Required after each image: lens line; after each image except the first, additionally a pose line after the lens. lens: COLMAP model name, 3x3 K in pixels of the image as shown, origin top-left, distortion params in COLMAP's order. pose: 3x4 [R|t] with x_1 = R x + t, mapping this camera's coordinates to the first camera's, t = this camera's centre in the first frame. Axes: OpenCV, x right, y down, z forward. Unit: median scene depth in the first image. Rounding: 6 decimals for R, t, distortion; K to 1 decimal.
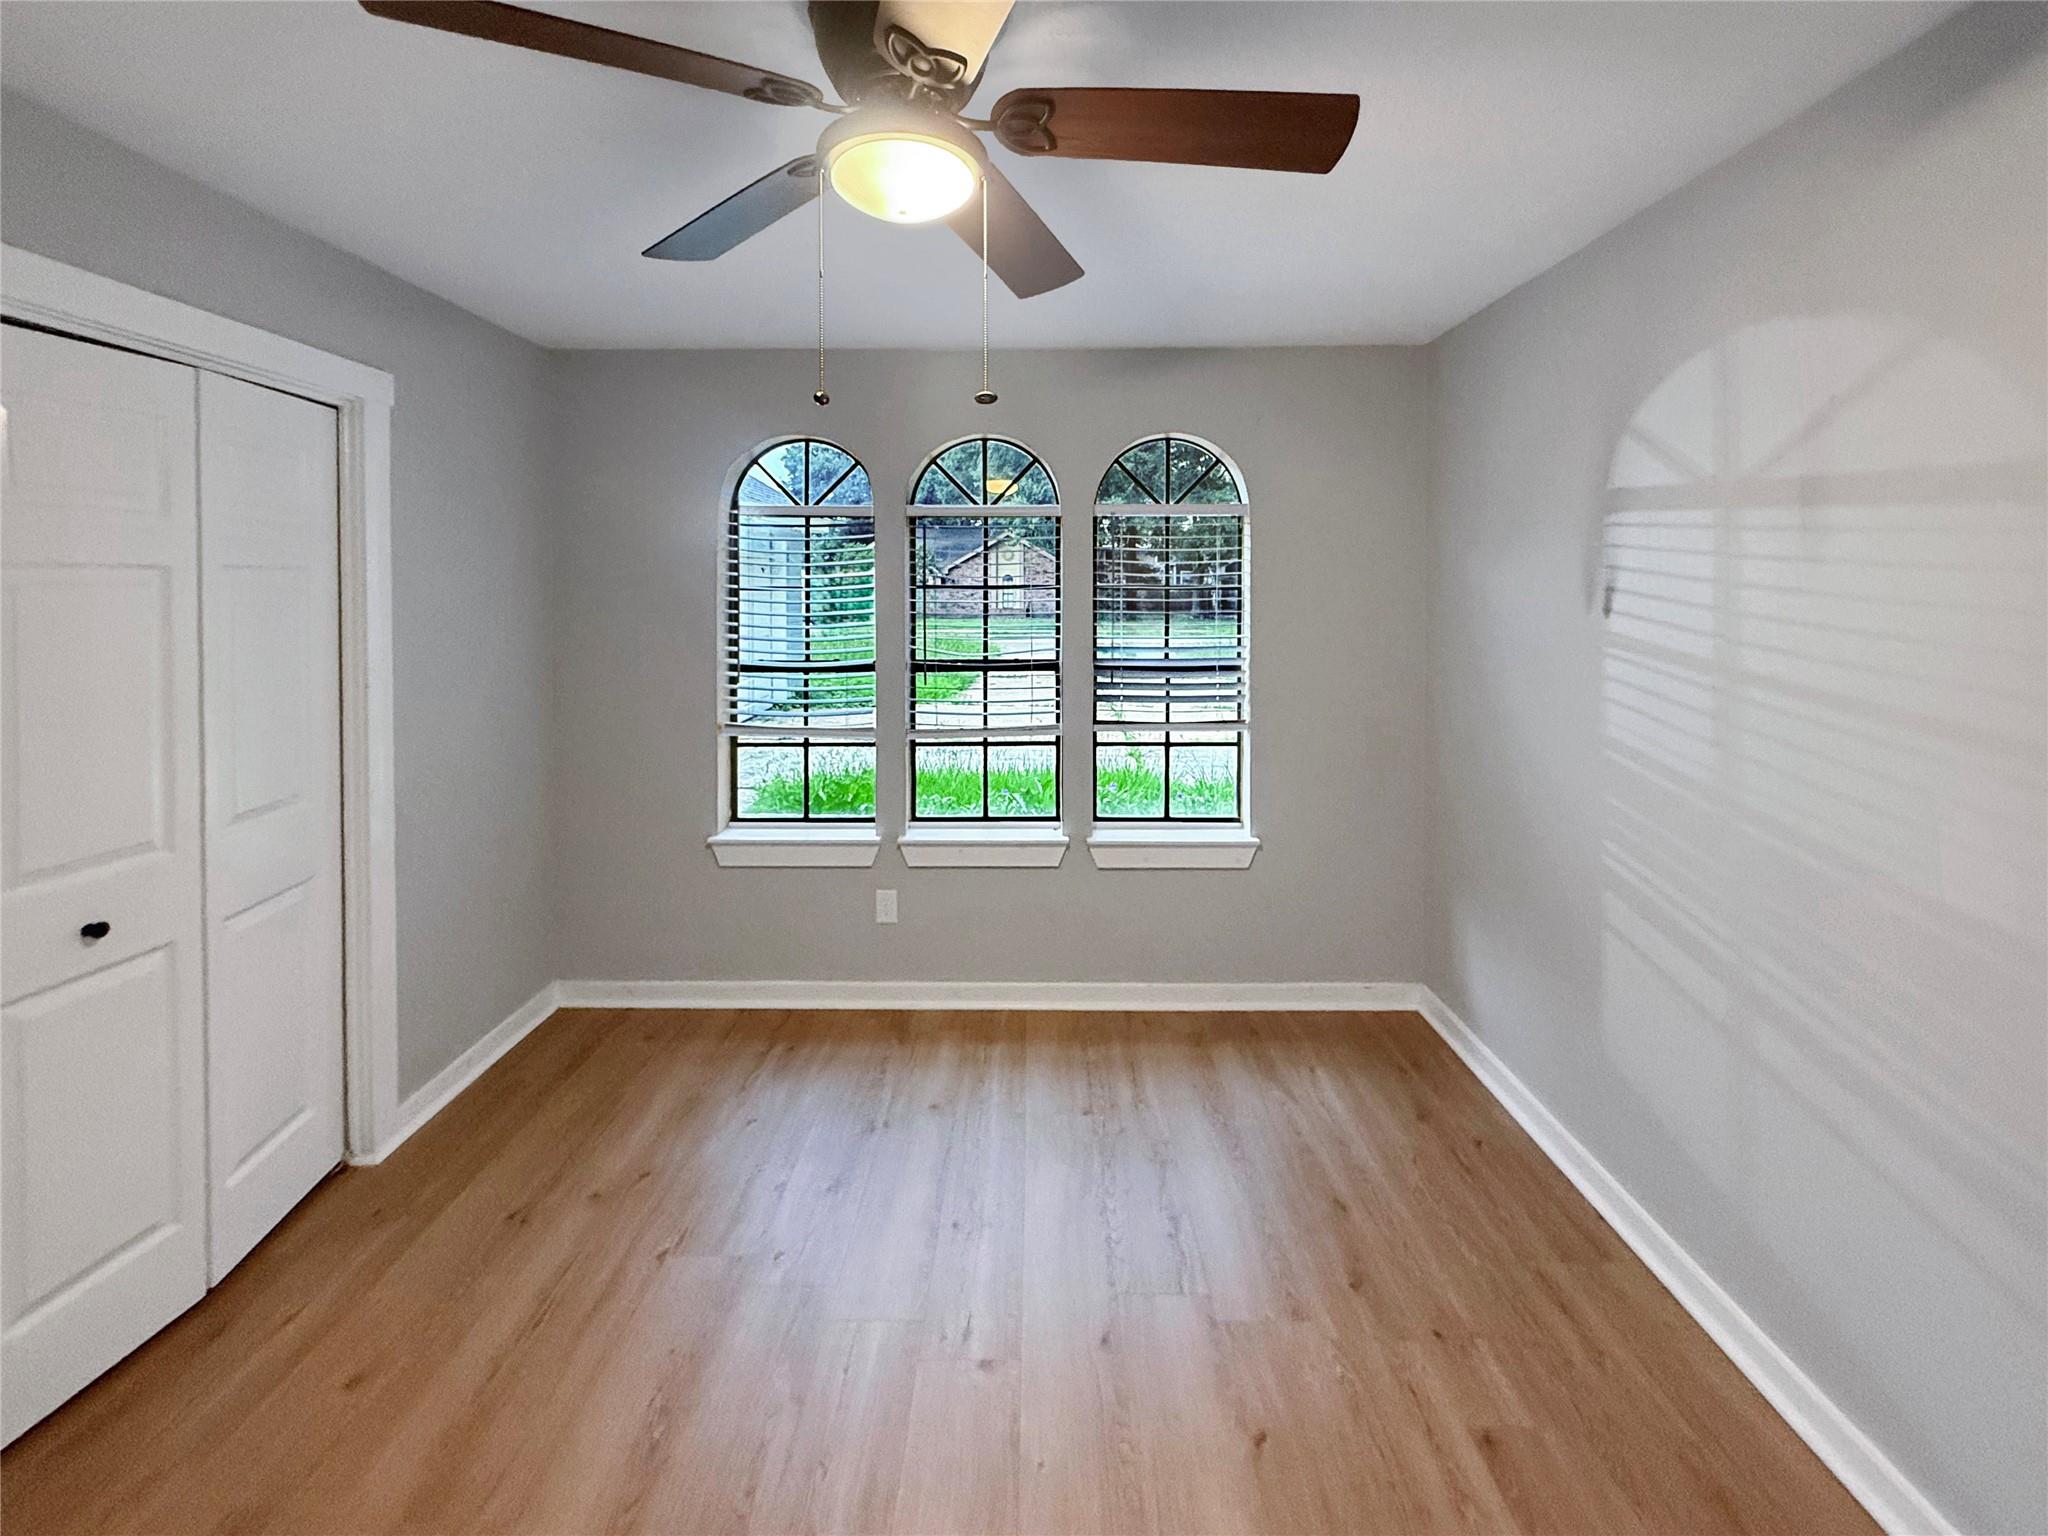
lens RADIAL K [[912.7, 0, 1023.2], [0, 912.7, 600.2], [0, 0, 1]] dist [-0.000035, -0.000113]
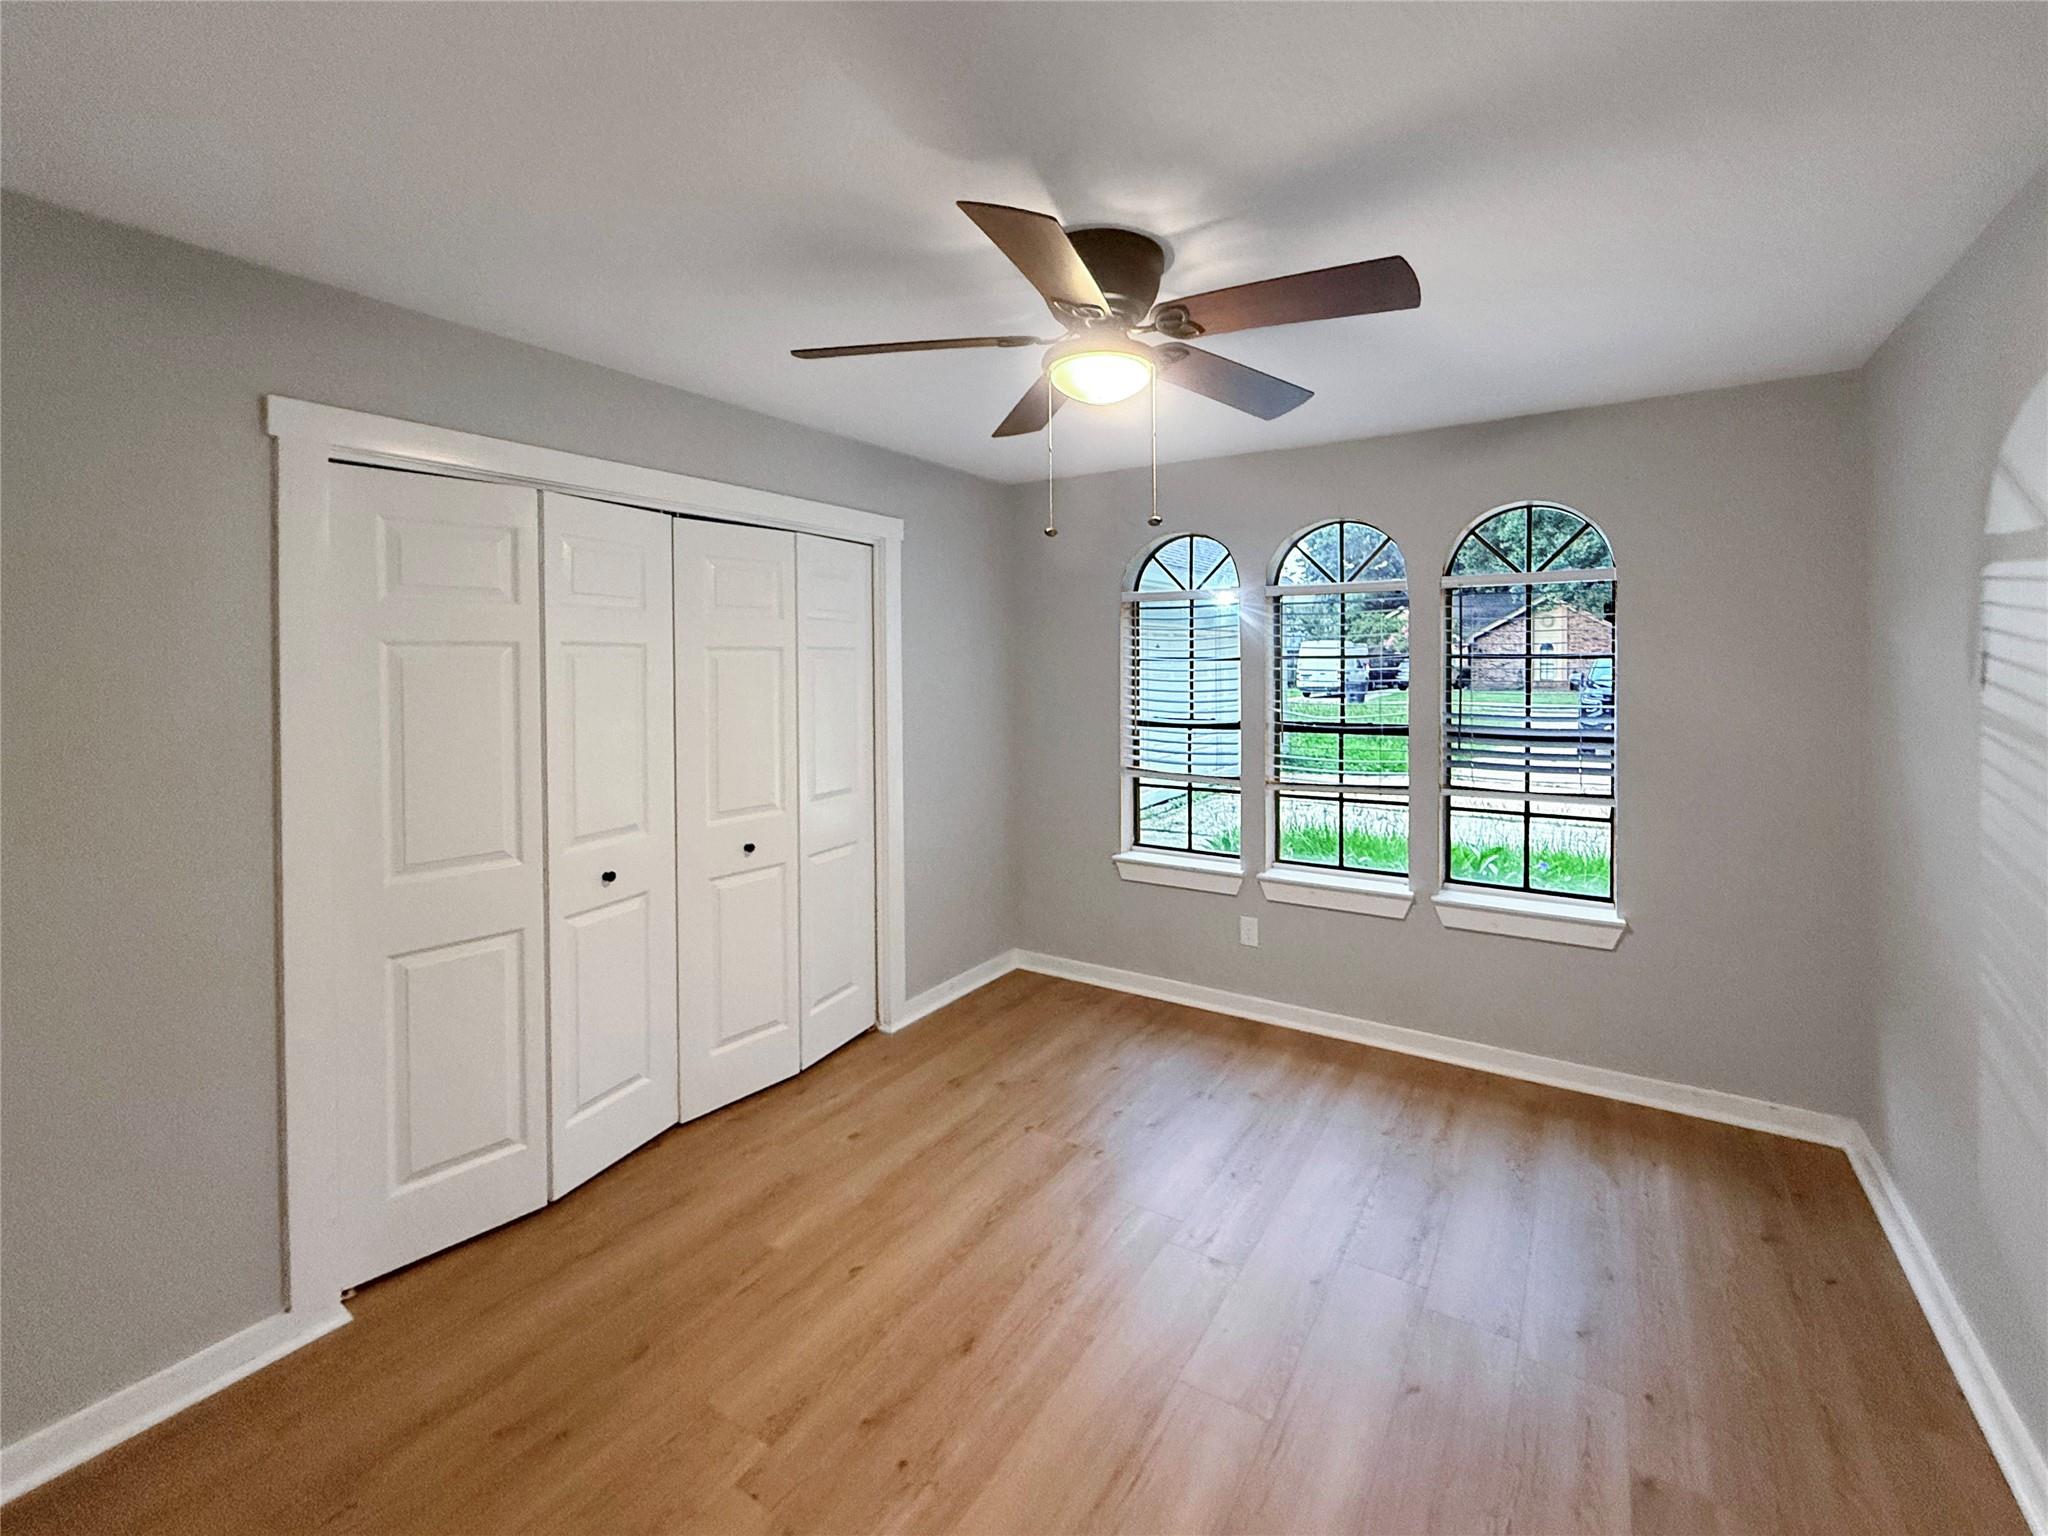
lens RADIAL K [[876.2, 0, 1026.4], [0, 876.2, 674.6], [0, 0, 1]] dist [0.000408, 0.000052]
pose [[0.843993, 0.004924, -0.536331, 0.213561], [-0.002289, 0.999982, 0.005579, 0.002087], [0.536349, -0.003481, 0.843989, -0.098436]]
